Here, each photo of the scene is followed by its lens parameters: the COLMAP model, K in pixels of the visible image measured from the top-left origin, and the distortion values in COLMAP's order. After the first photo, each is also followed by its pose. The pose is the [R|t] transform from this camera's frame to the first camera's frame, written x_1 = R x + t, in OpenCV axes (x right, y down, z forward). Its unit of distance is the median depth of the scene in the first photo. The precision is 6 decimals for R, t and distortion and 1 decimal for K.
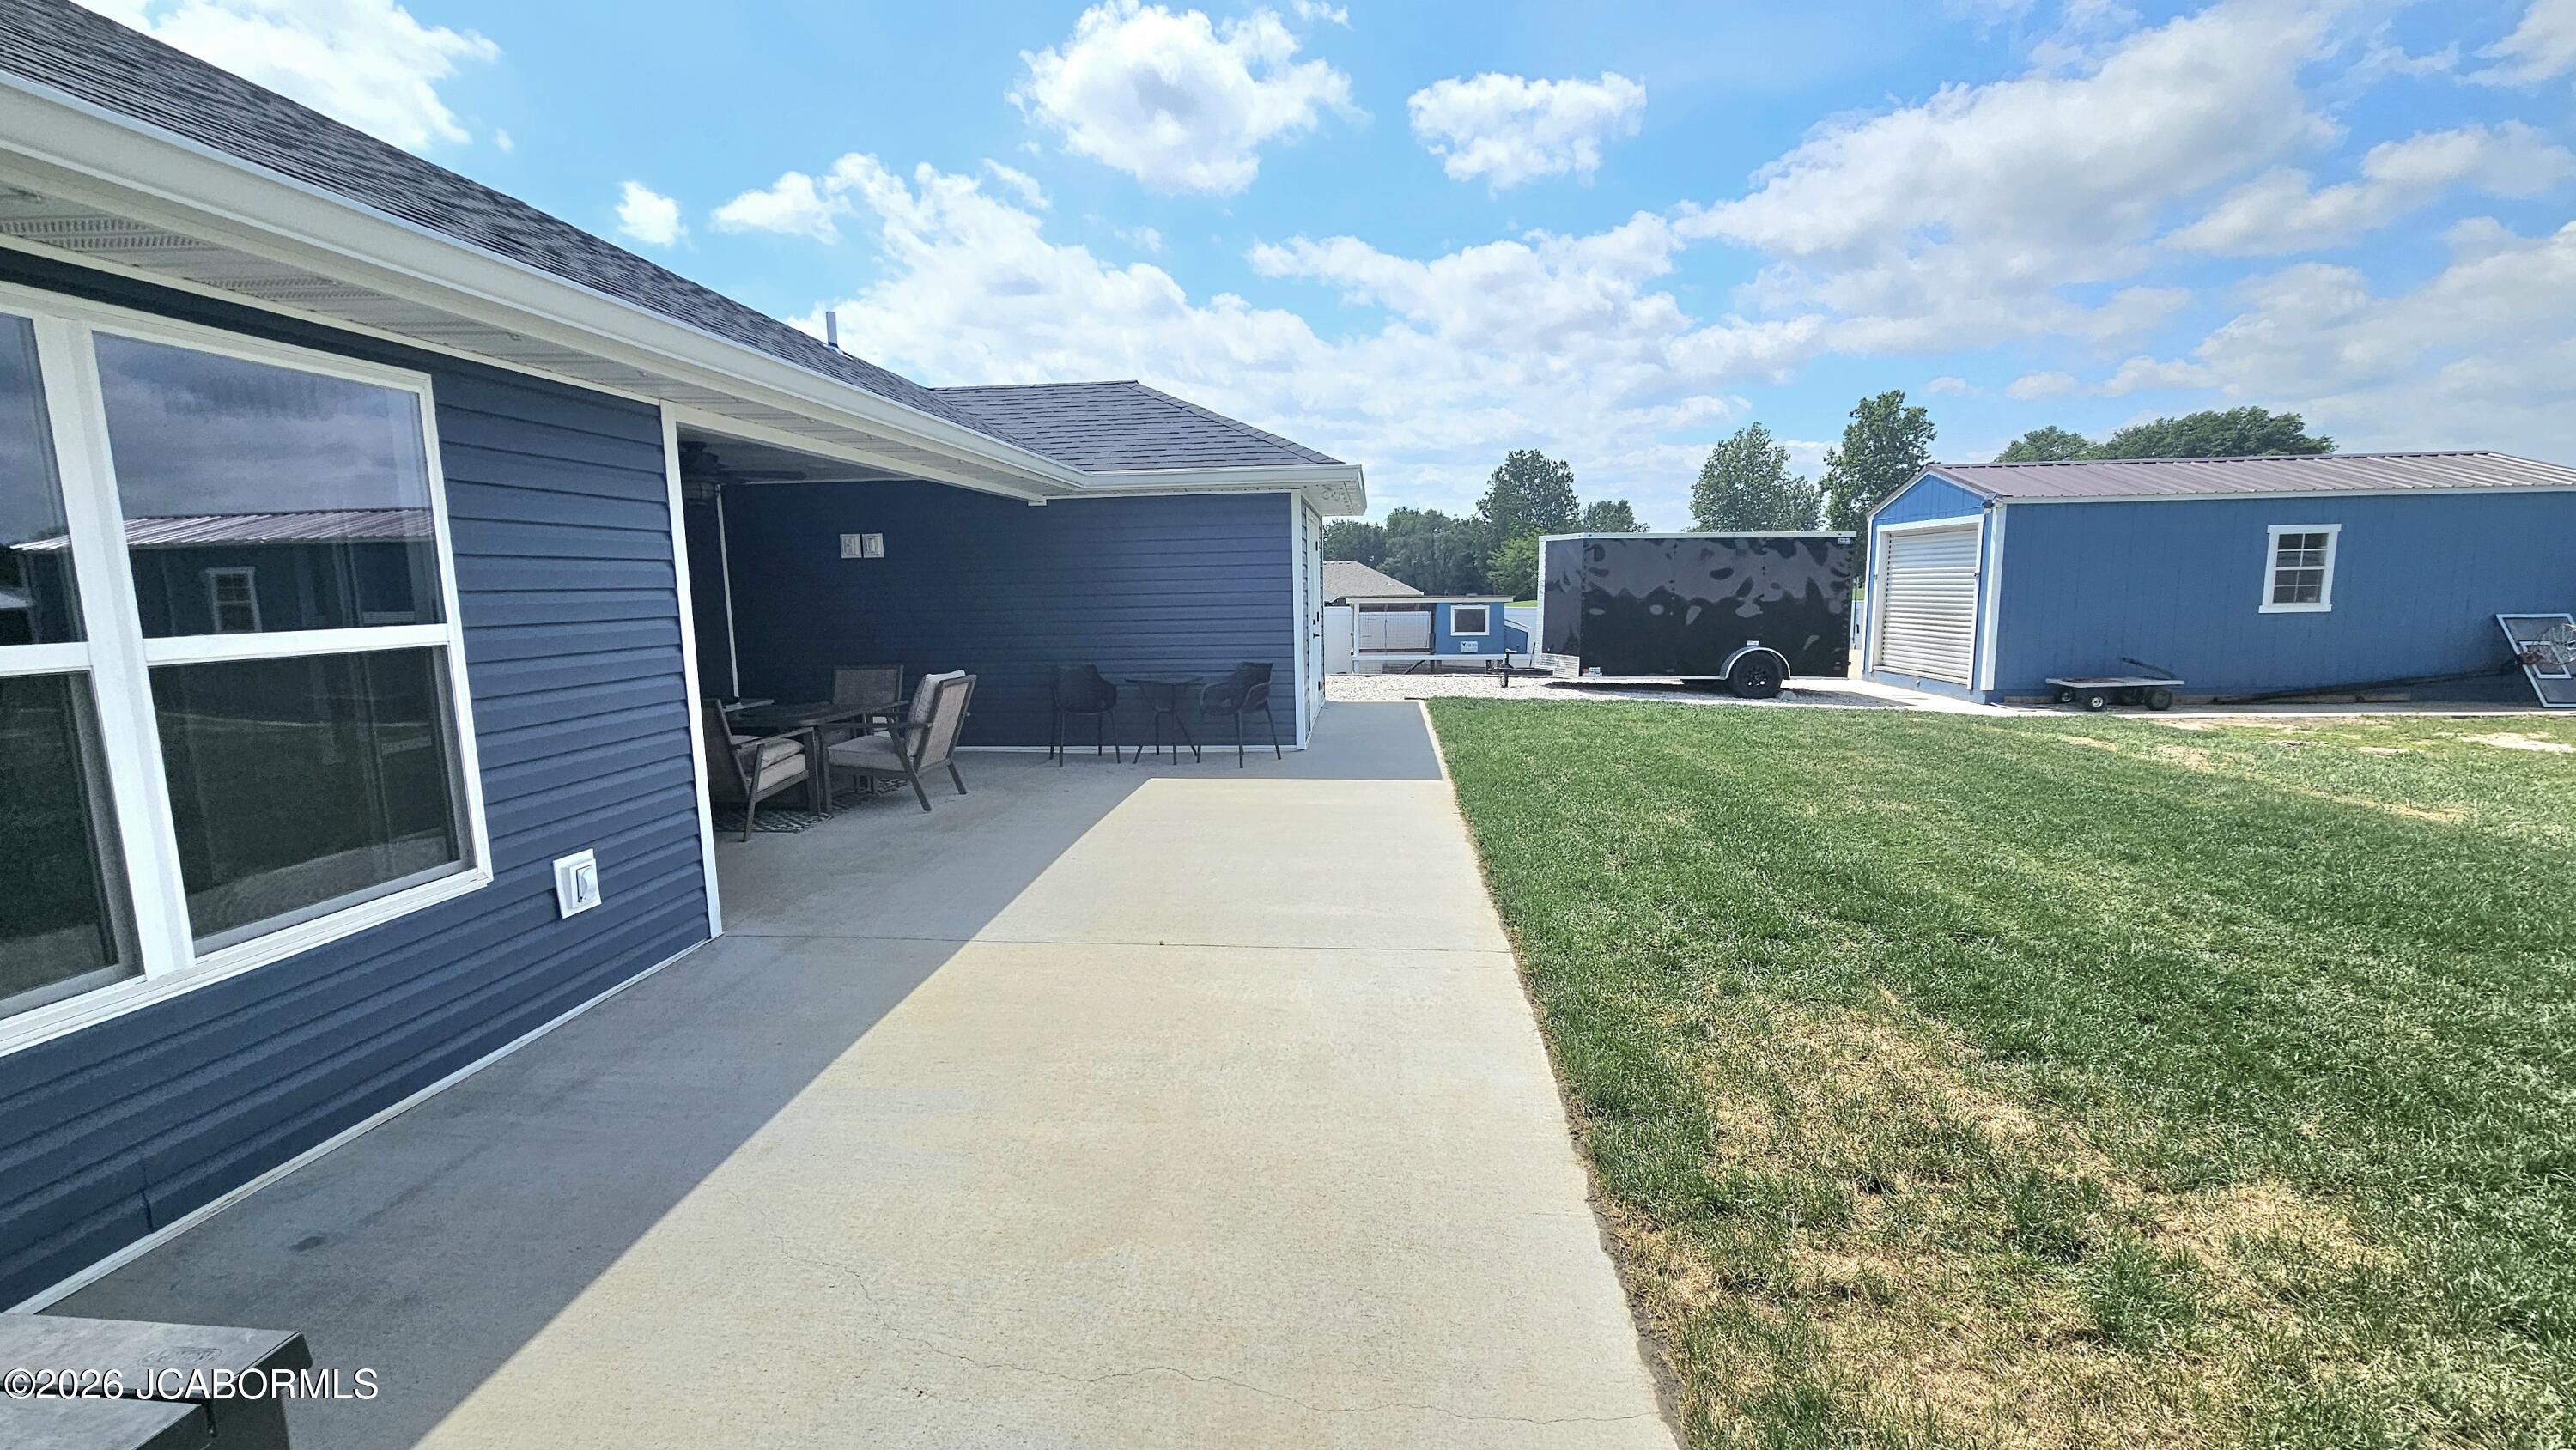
lens RADIAL K [[1052.2, 0, 1269.1], [0, 1052.2, 749.0], [0, 0, 1]] dist [-0.003724, 0.000332]
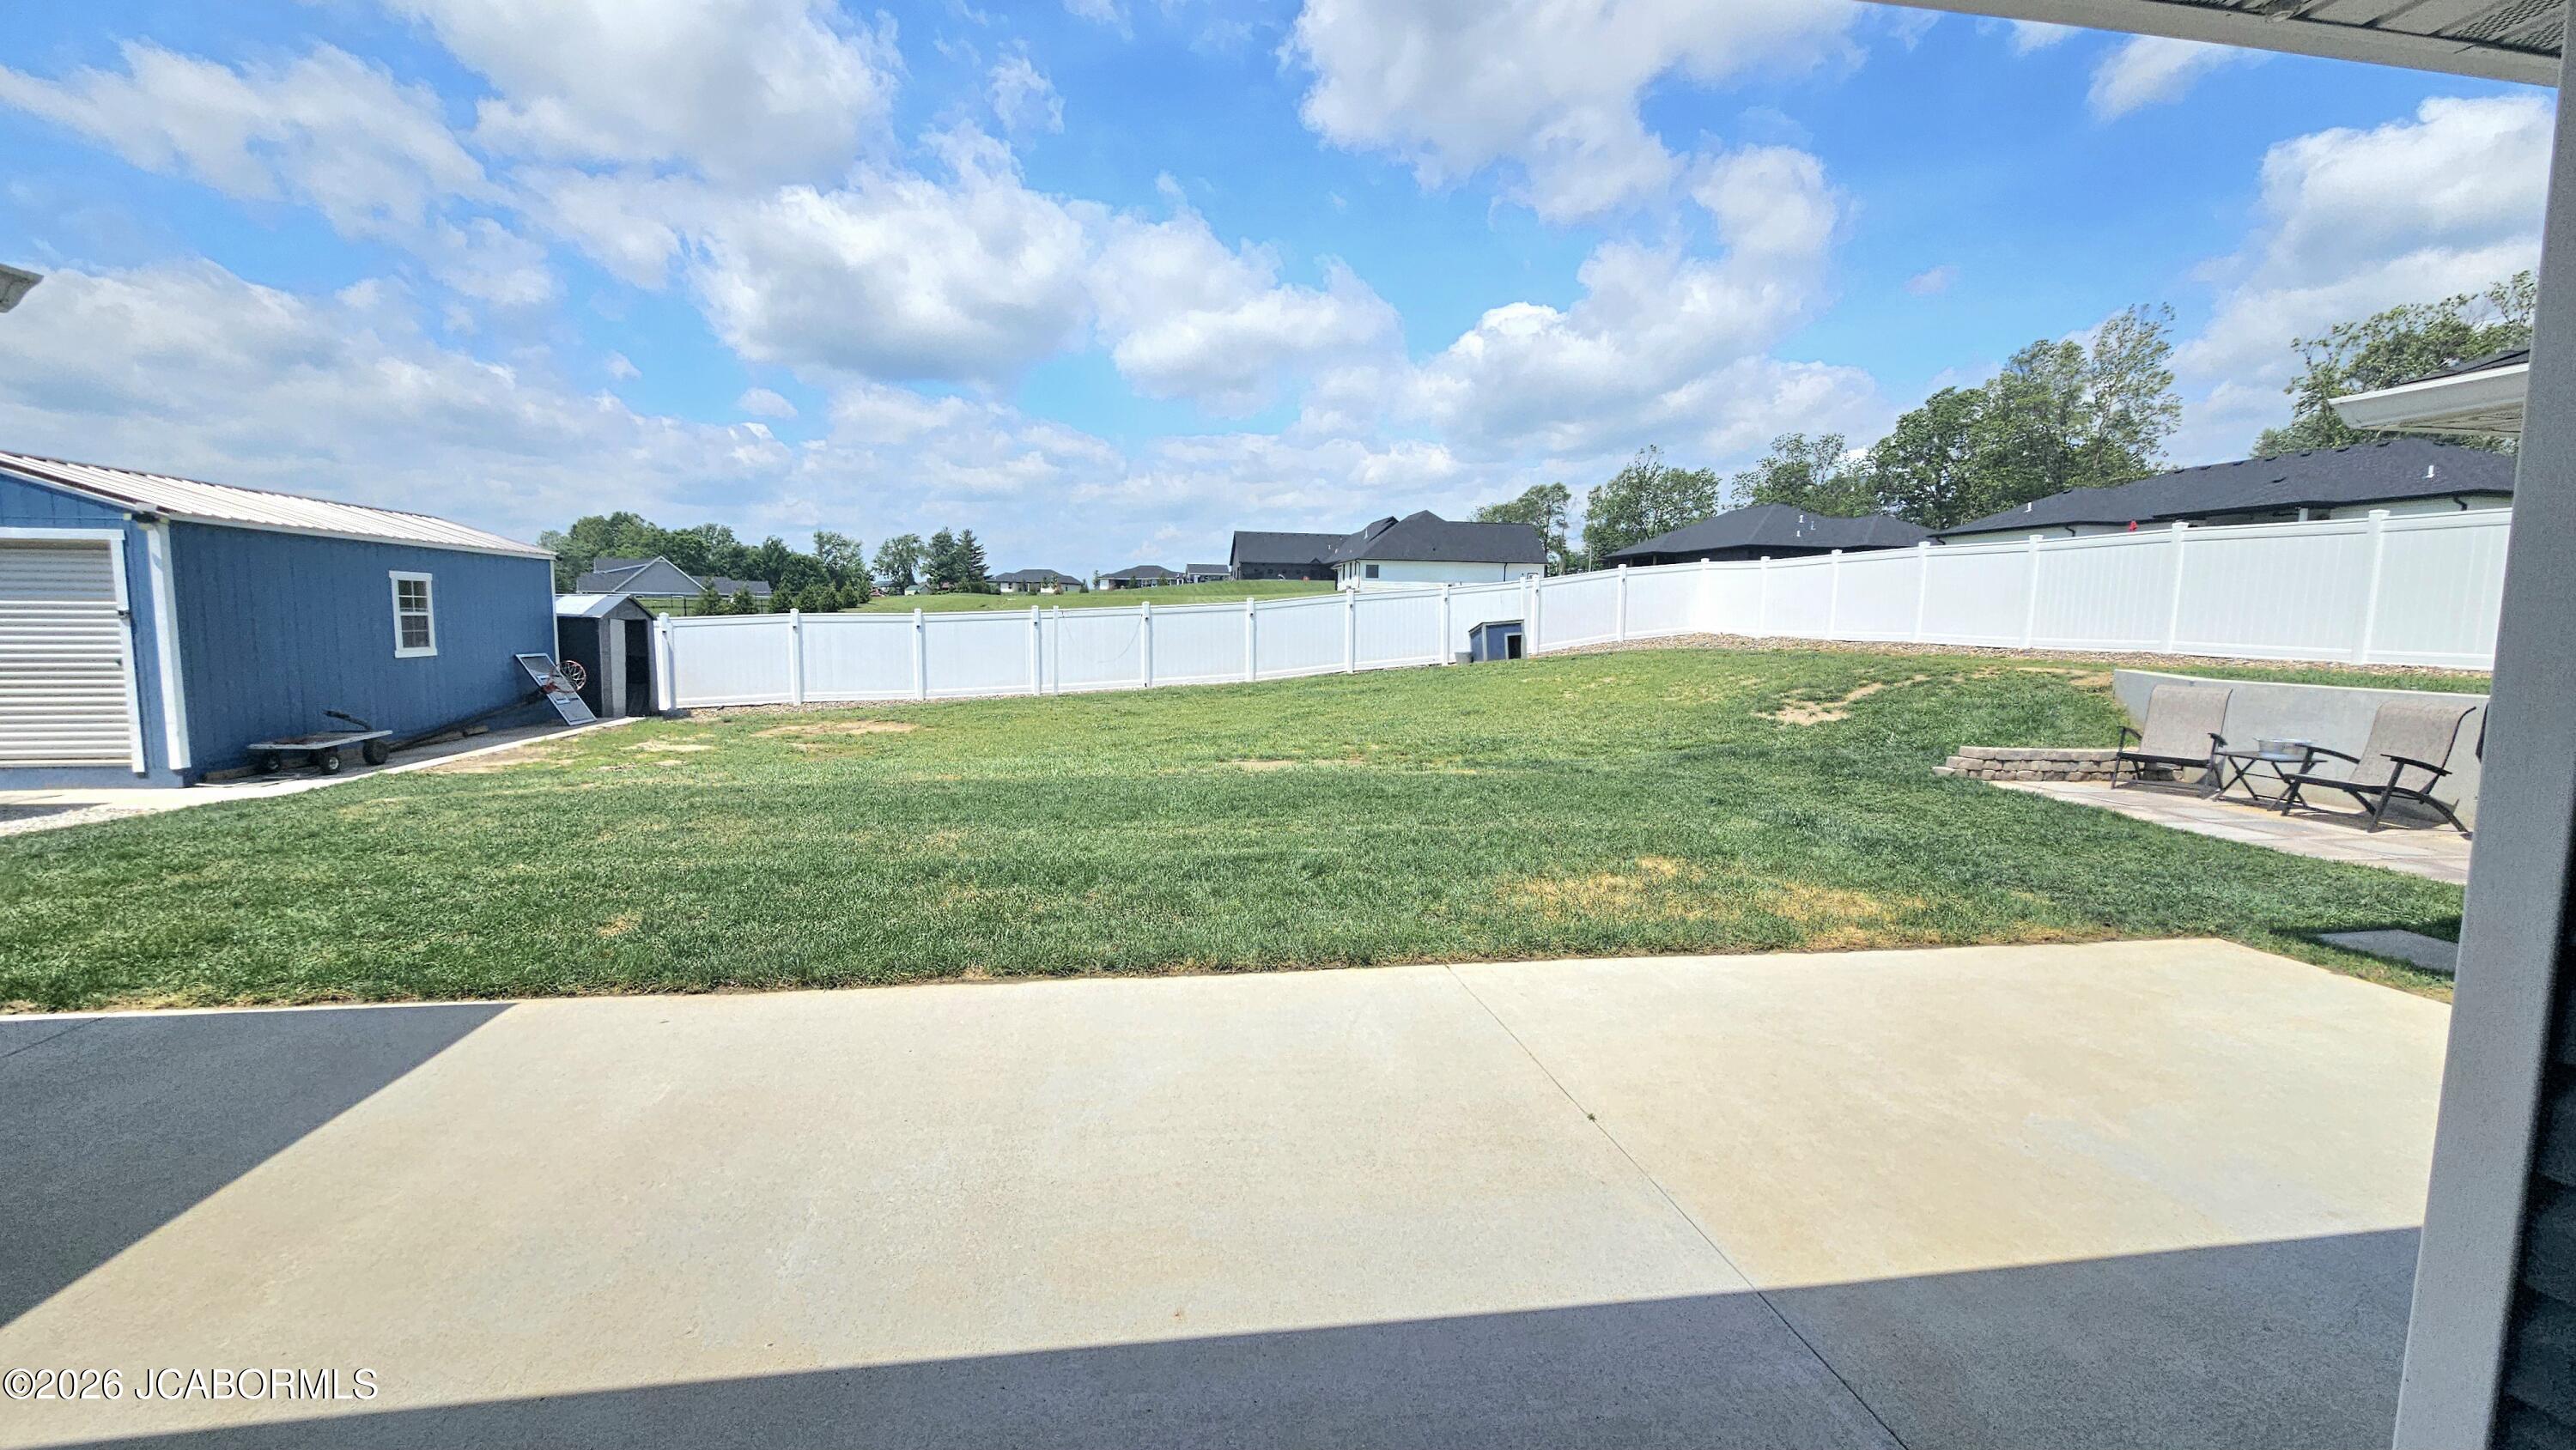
lens RADIAL K [[1052.2, 0, 1283.0], [0, 1052.2, 767.1], [0, 0, 1]] dist [-0.003724, 0.000332]
pose [[-0.266523, -0.116093, 0.956811, -0.164284], [0.145863, 0.976427, 0.159104, -0.044226], [-0.952727, 0.181969, -0.243307, 0.316643]]
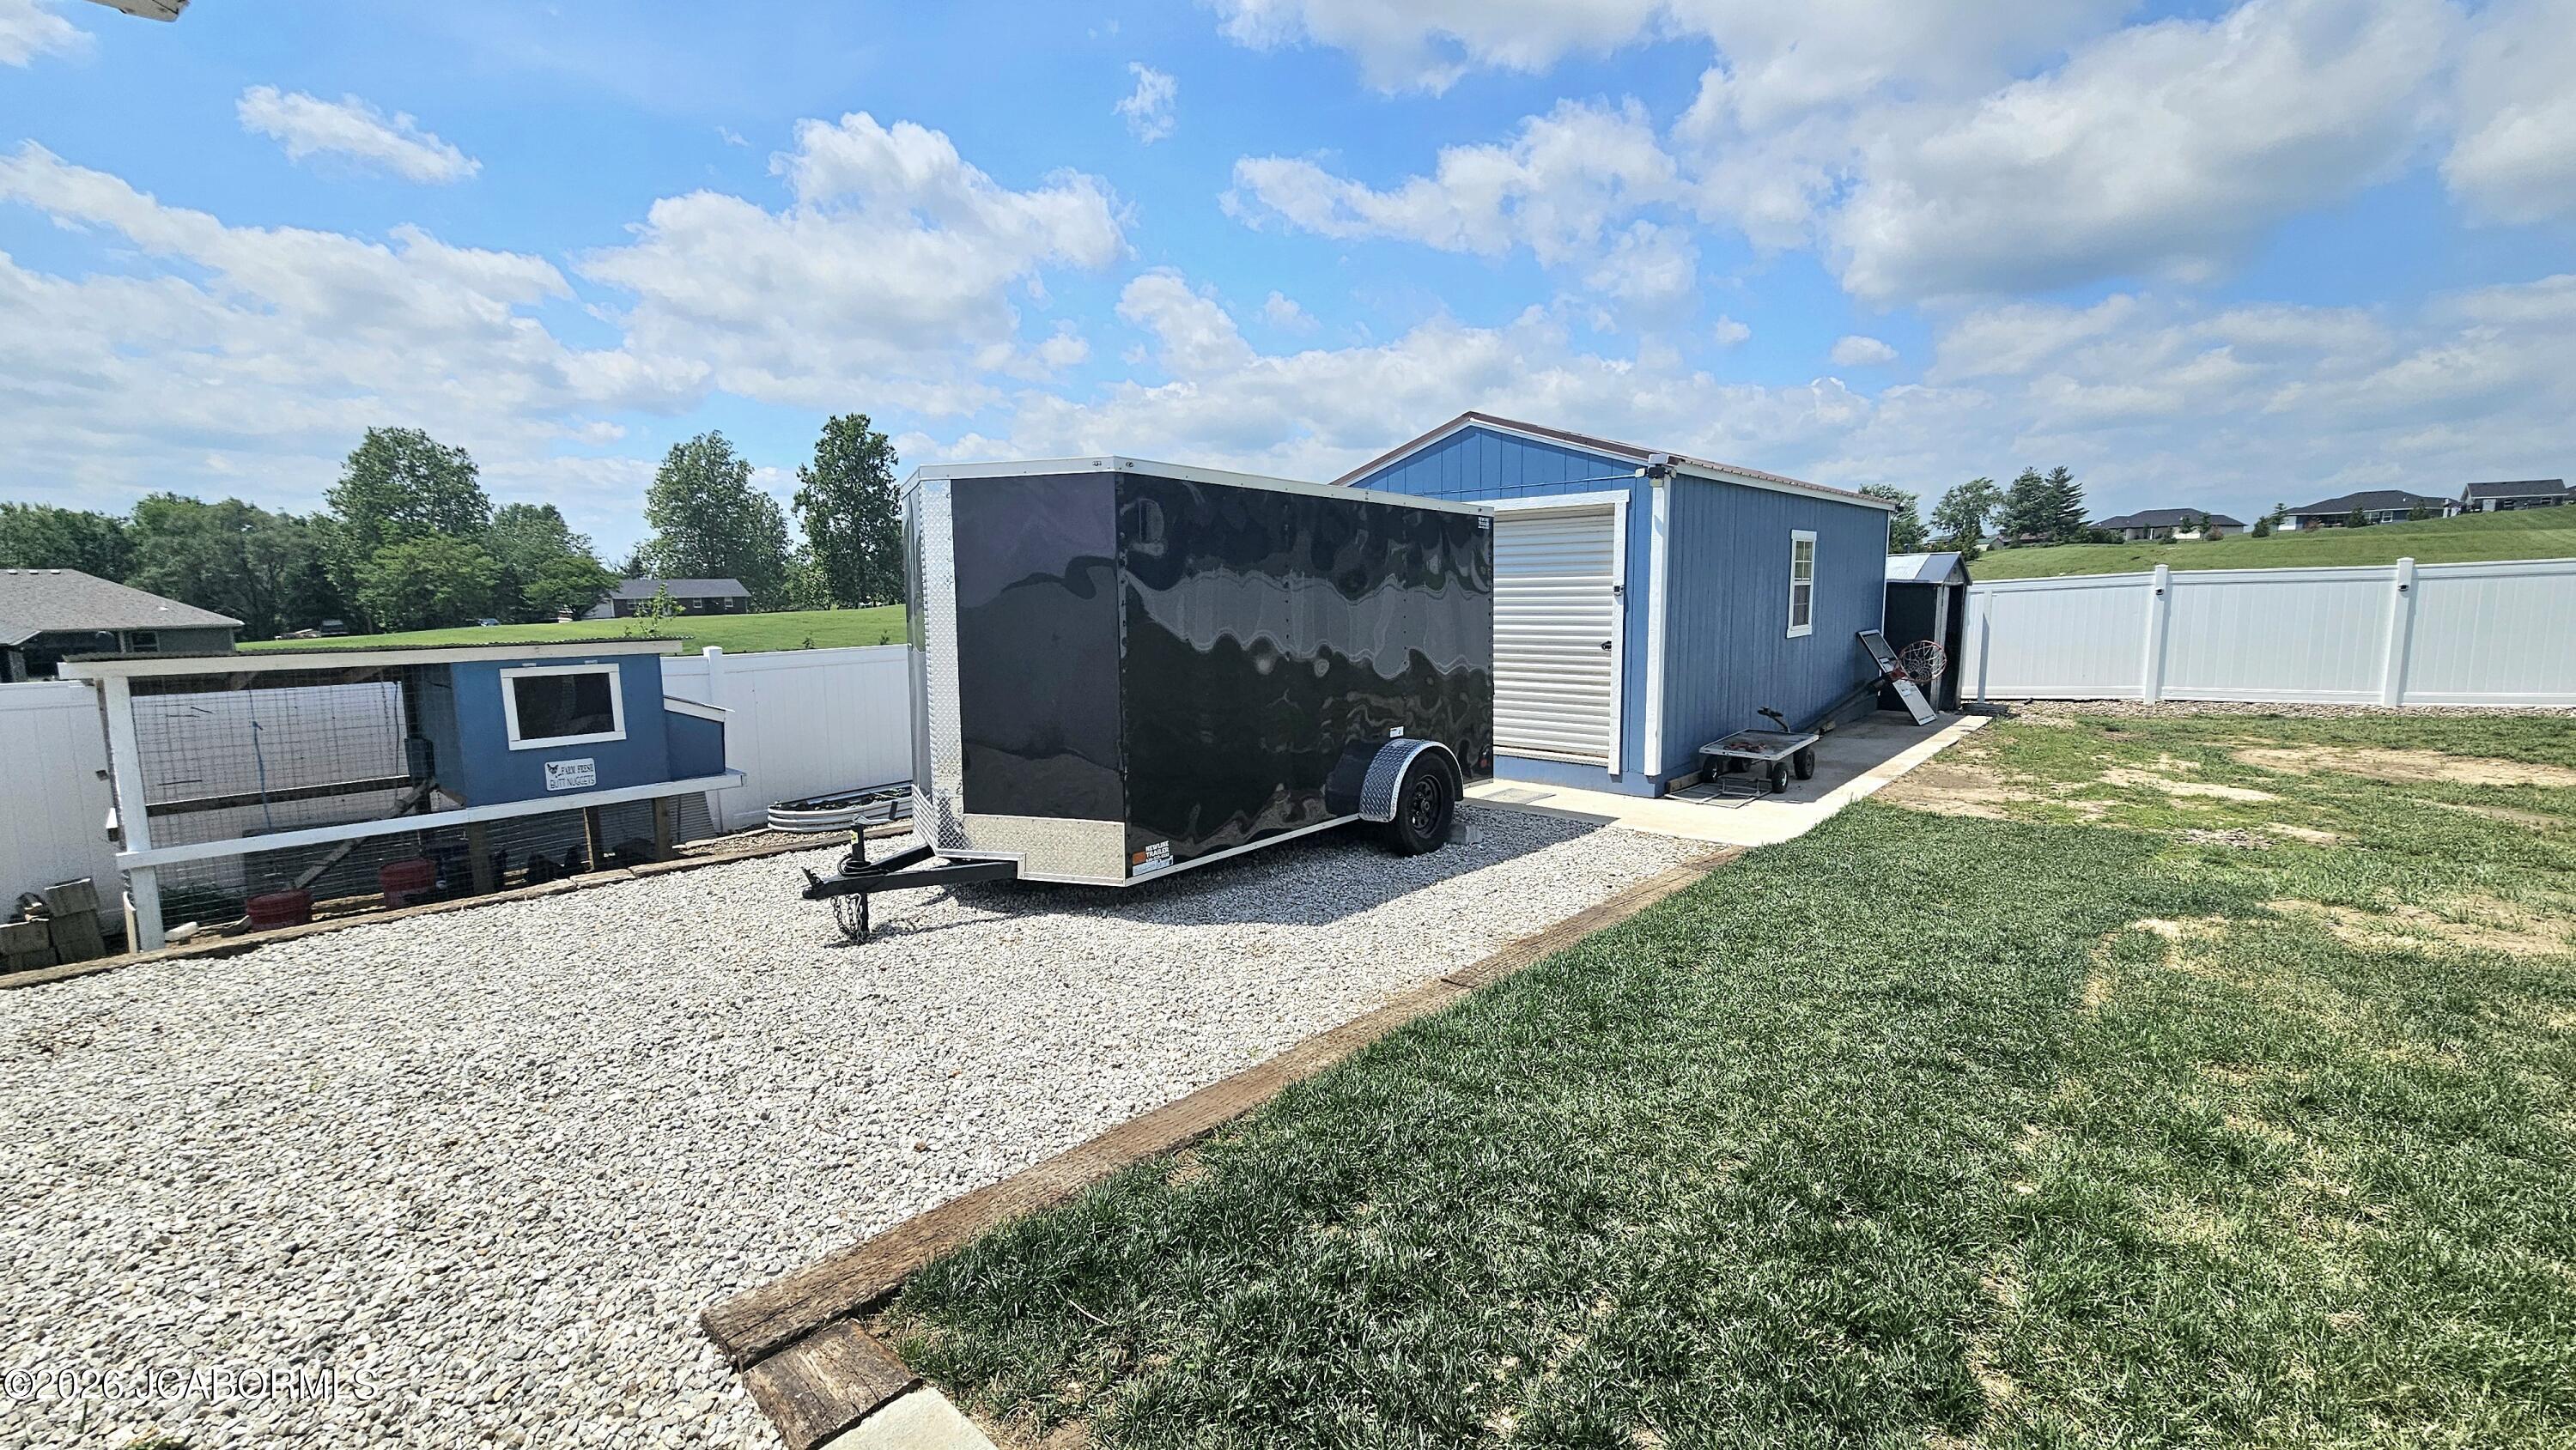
lens RADIAL K [[1052.2, 0, 1260.7], [0, 1052.2, 717.3], [0, 0, 1]] dist [-0.003724, 0.000332]
pose [[0.602376, -0.088626, 0.793277, 0.041466], [0.127907, 0.991692, 0.013667, -0.090276], [-0.787898, 0.093233, 0.608707, 0.571433]]
